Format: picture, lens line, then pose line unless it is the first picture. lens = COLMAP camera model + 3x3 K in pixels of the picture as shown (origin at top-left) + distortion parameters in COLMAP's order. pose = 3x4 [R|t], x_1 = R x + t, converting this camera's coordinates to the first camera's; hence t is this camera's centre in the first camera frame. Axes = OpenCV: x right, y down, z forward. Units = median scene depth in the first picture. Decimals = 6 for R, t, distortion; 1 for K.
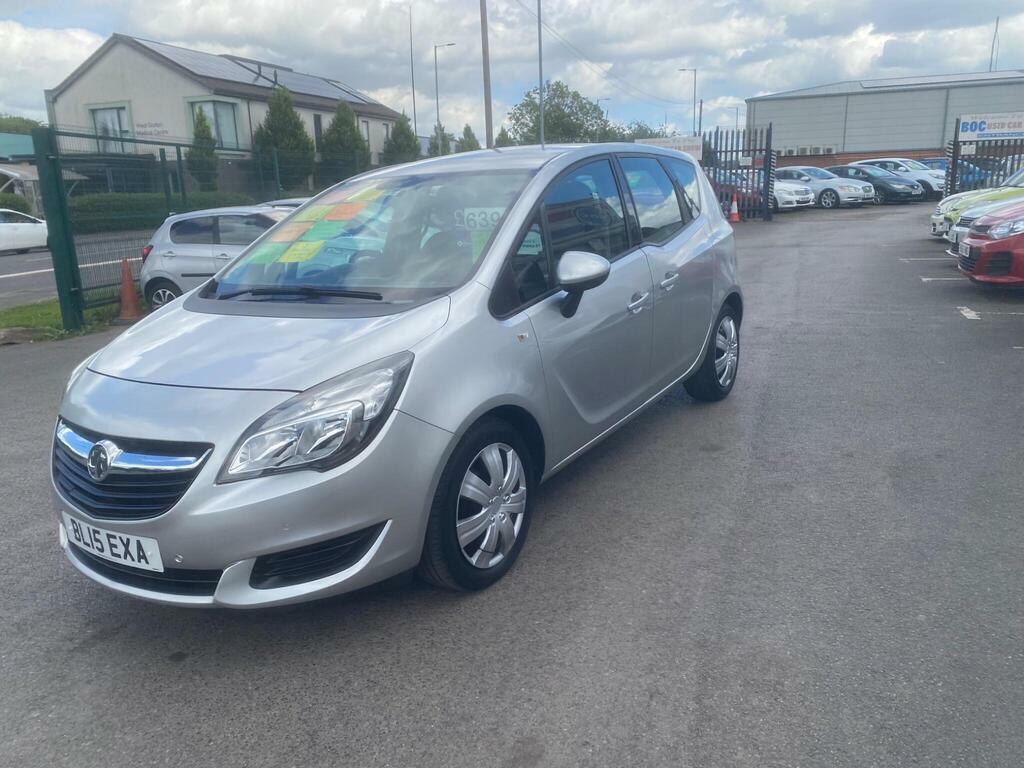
lens RADIAL K [[788.1, 0, 512.0], [0, 788.1, 384.0], [0, 0, 1]] dist [-0.000999, -0.004788]
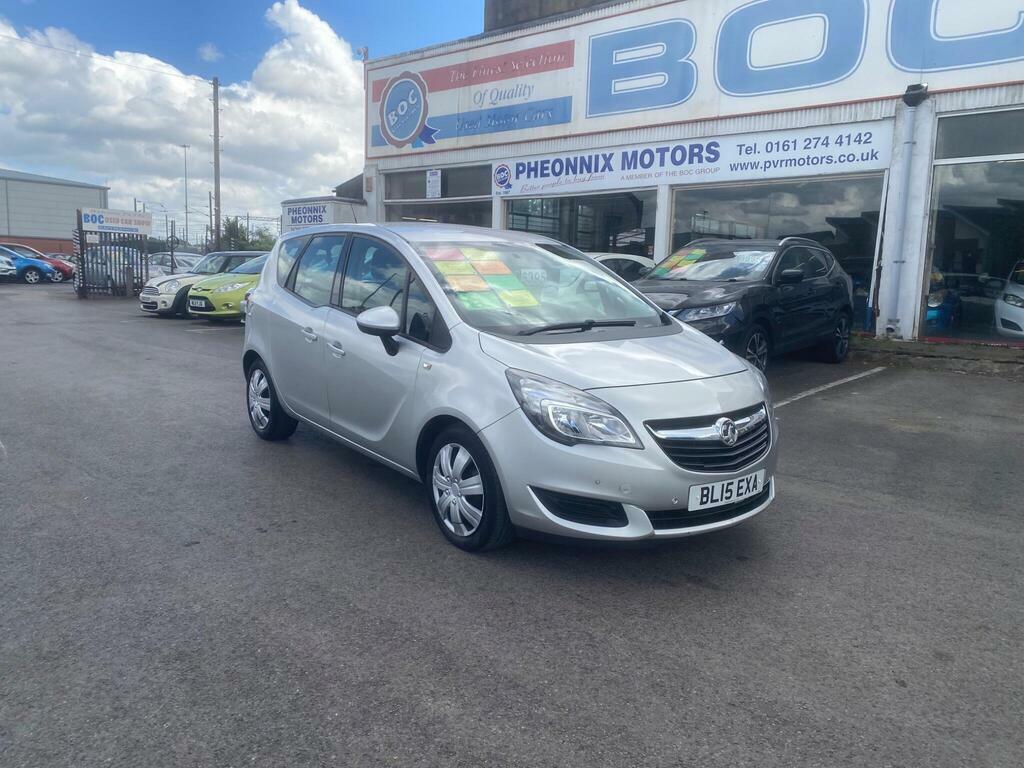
lens RADIAL K [[762.5, 0, 508.5], [0, 762.5, 371.6], [0, 0, 1]] dist [0.011394, -0.003261]
pose [[0.354155, -0.073467, 0.932297, -1.933431], [0.185683, 0.982586, 0.006894, -0.092728], [-0.916568, 0.170670, 0.361629, 0.838206]]
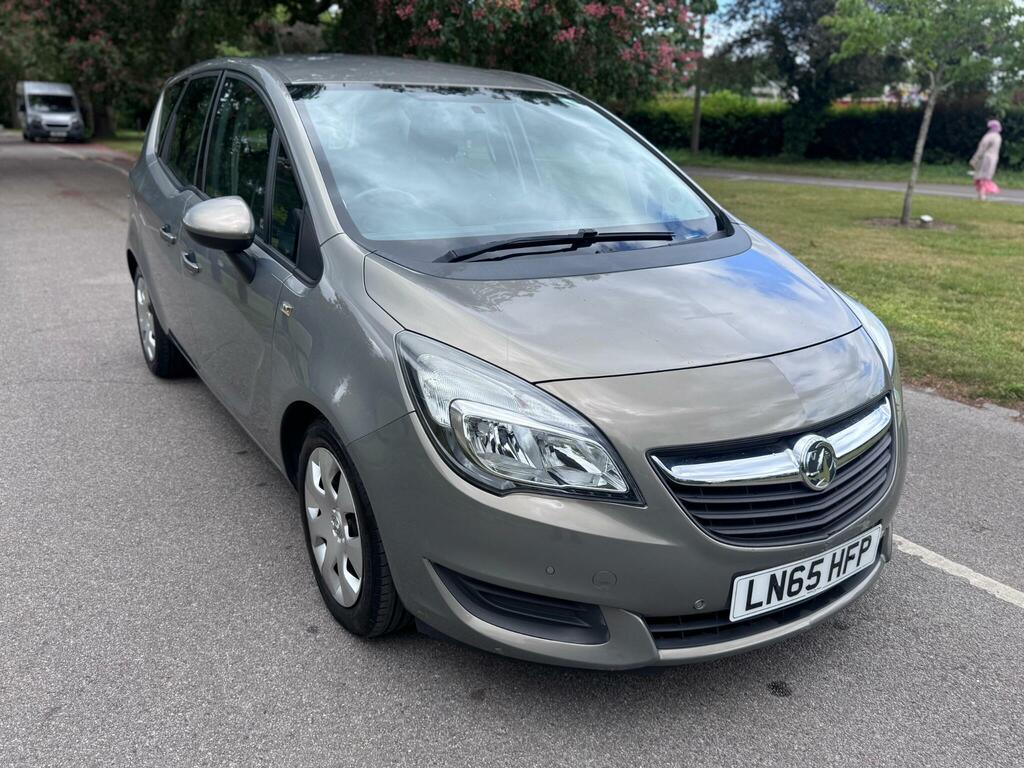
lens RADIAL K [[813.3, 0, 512.0], [0, 813.3, 384.0], [0, 0, 1]] dist [0.148826, -0.236367]
pose [[0.422752, -0.219183, 0.879341, -1.305768], [0.169856, 0.972280, 0.160689, -0.148821], [-0.890185, 0.081429, 0.448262, 0.890183]]
